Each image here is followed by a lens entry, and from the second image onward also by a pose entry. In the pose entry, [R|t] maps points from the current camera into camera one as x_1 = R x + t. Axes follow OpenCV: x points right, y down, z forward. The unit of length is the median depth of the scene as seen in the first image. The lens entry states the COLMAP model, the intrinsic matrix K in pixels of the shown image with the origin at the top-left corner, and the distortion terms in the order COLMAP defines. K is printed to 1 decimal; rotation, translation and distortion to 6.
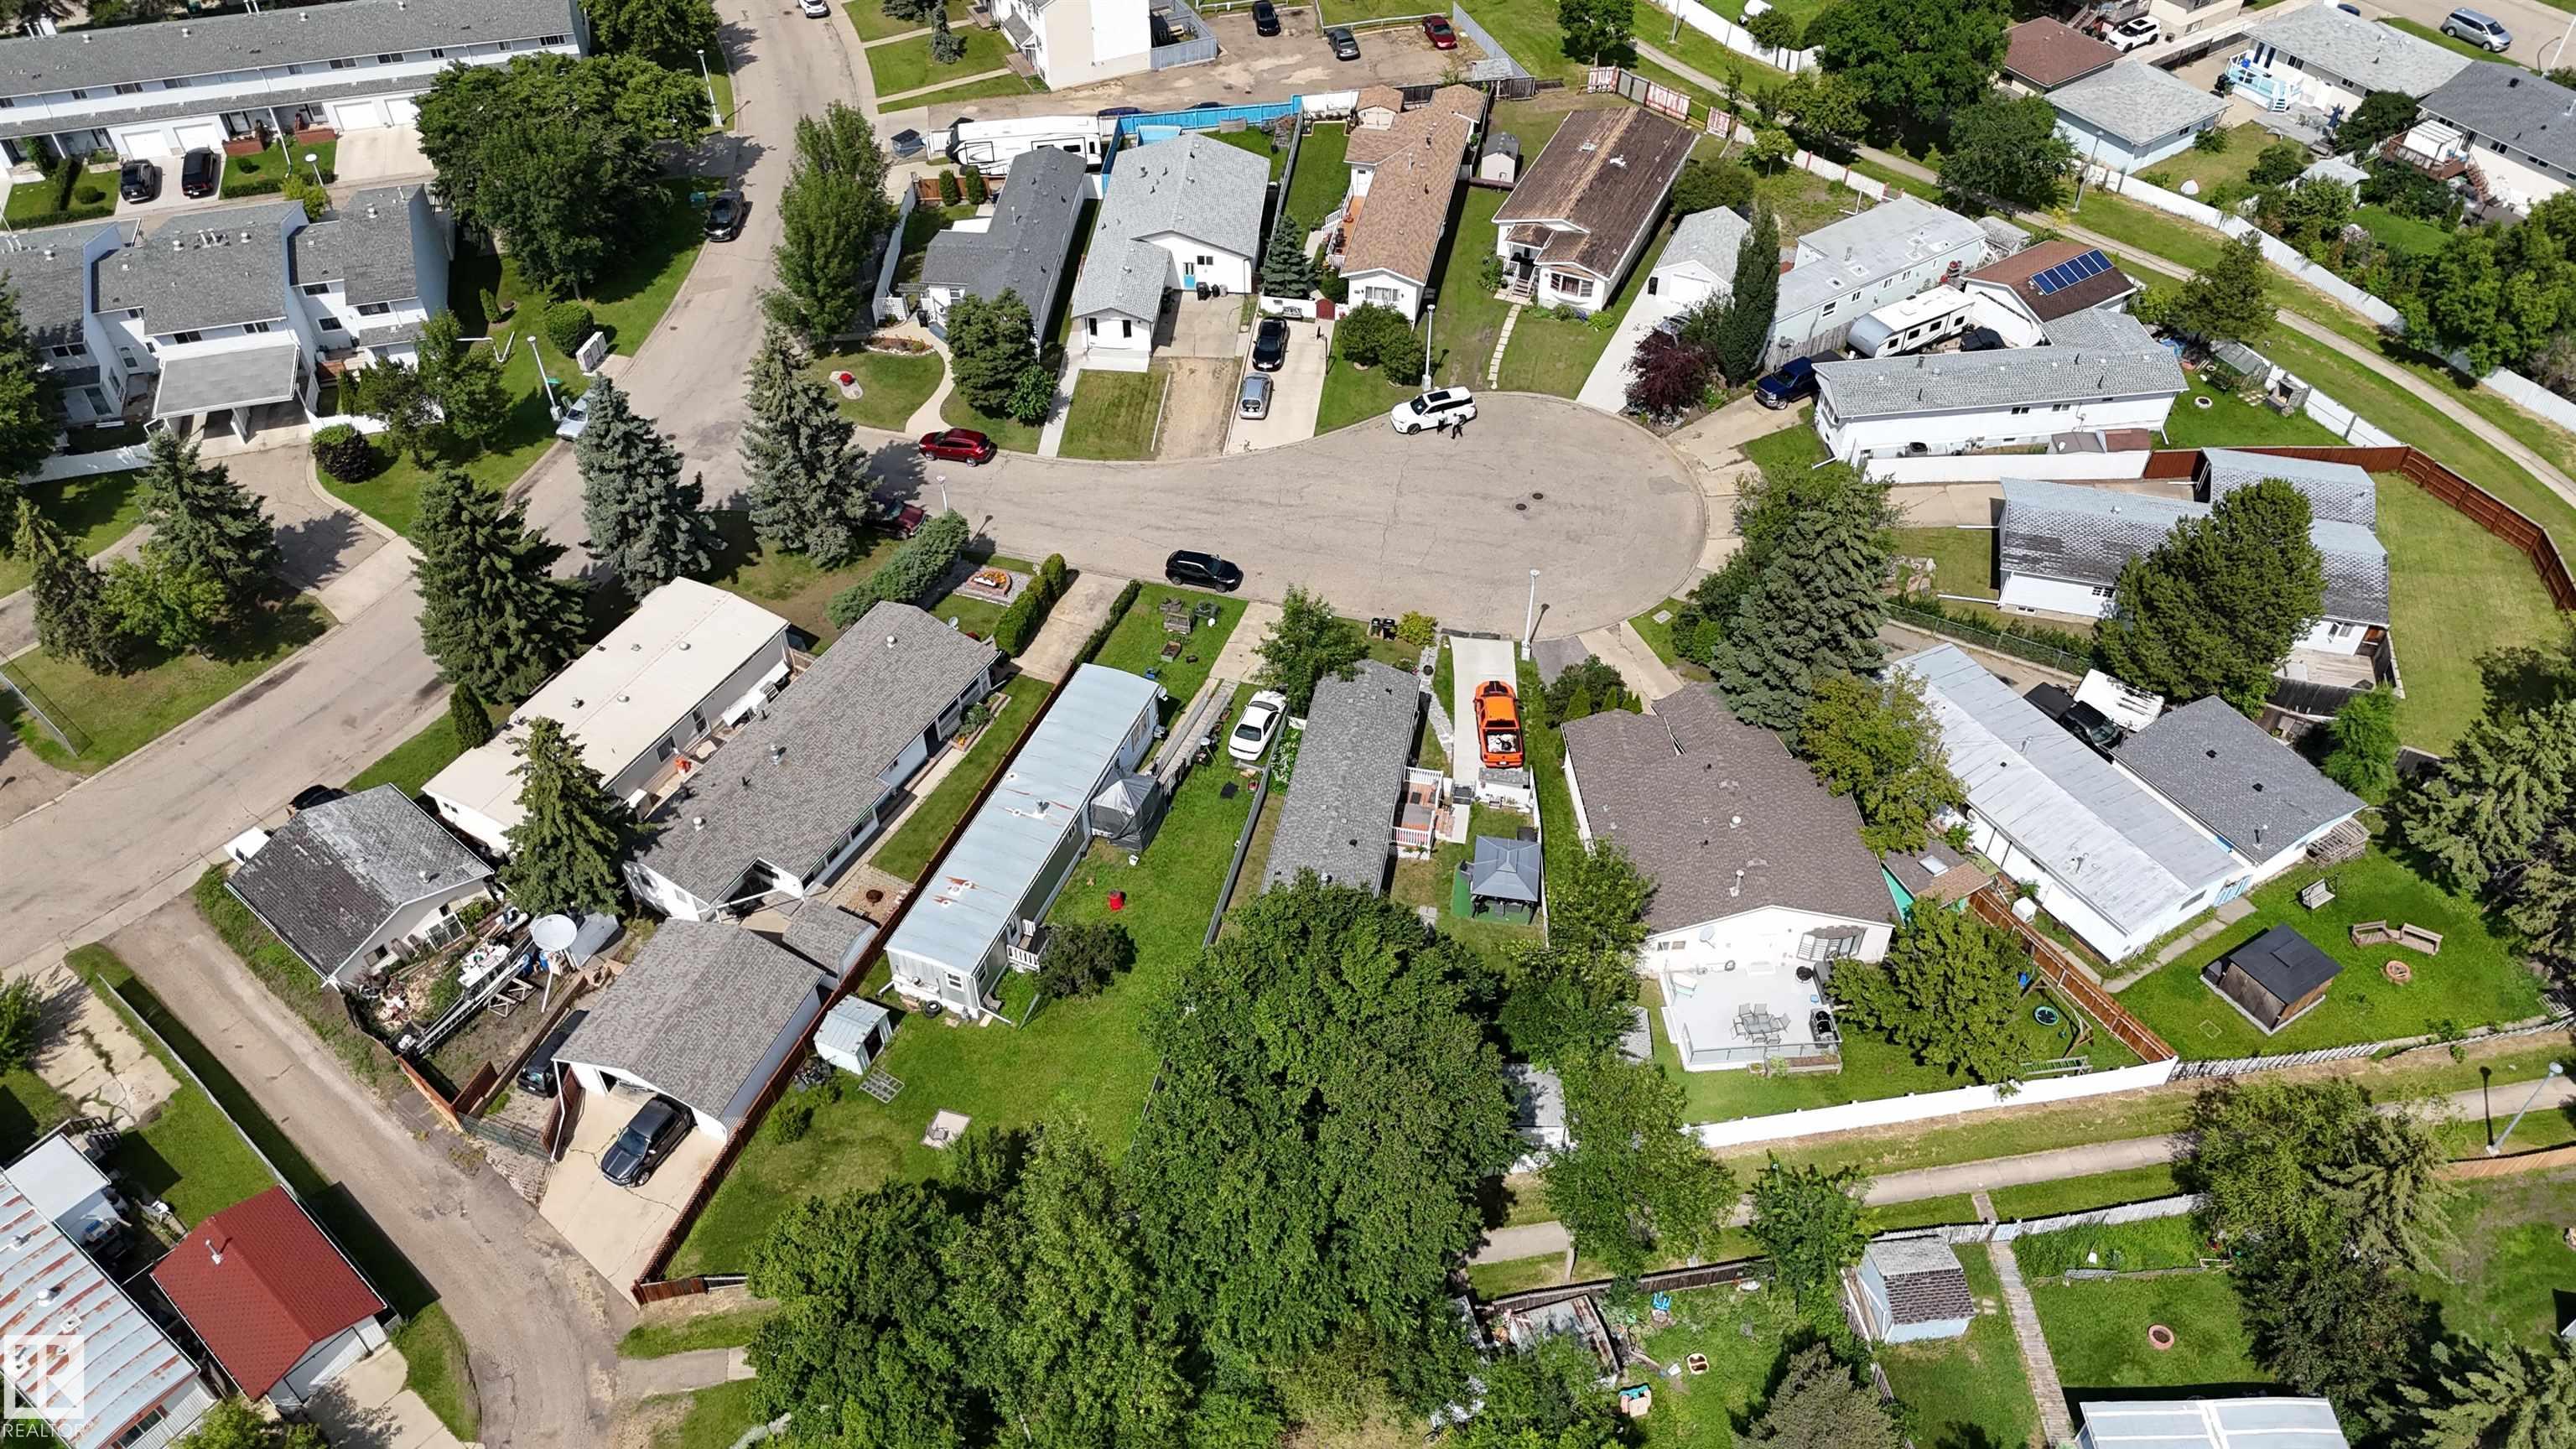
lens RADIAL K [[1900.5, 0, 1288.0], [0, 1900.5, 724.5], [0, 0, 1]] dist [0.080802, -0.084214]
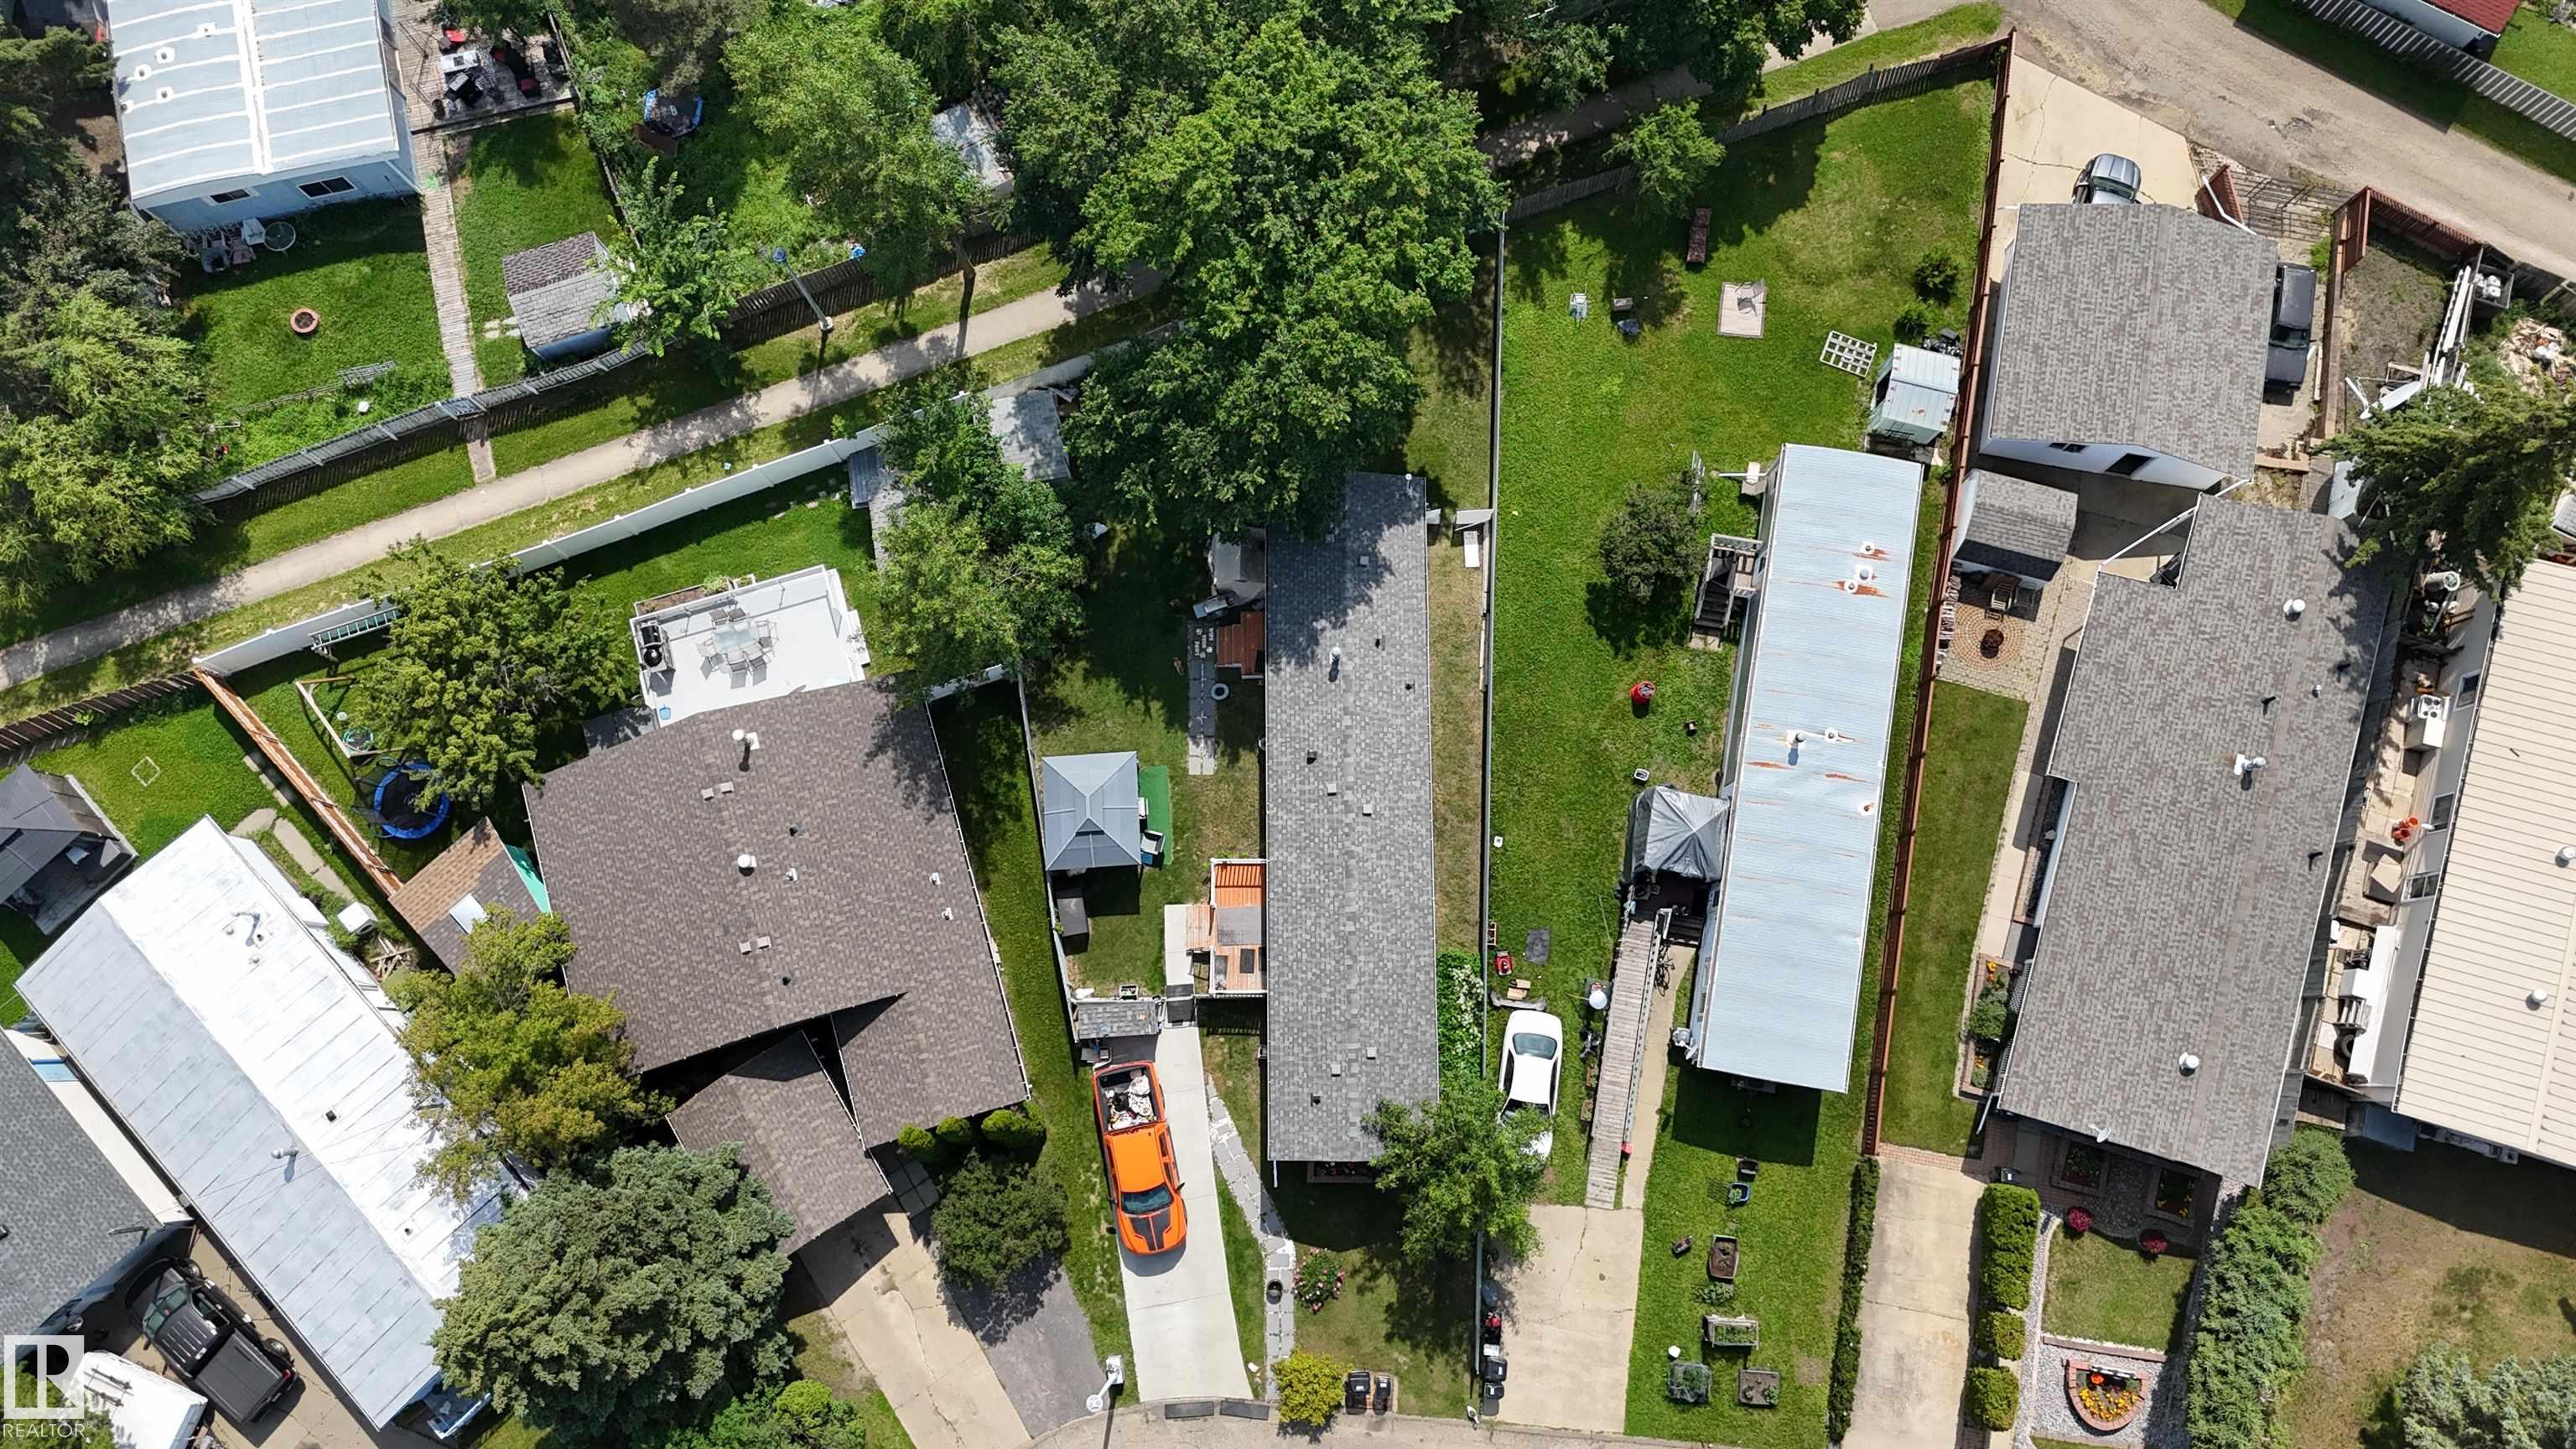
lens RADIAL K [[1900.5, 0, 1288.0], [0, 1900.5, 724.5], [0, 0, 1]] dist [0.080802, -0.084214]
pose [[-0.979609, 0.200067, -0.018412, 0.049810], [-0.125349, -0.536986, 0.834226, -0.457697], [0.157014, 0.819524, 0.551114, 0.579990]]
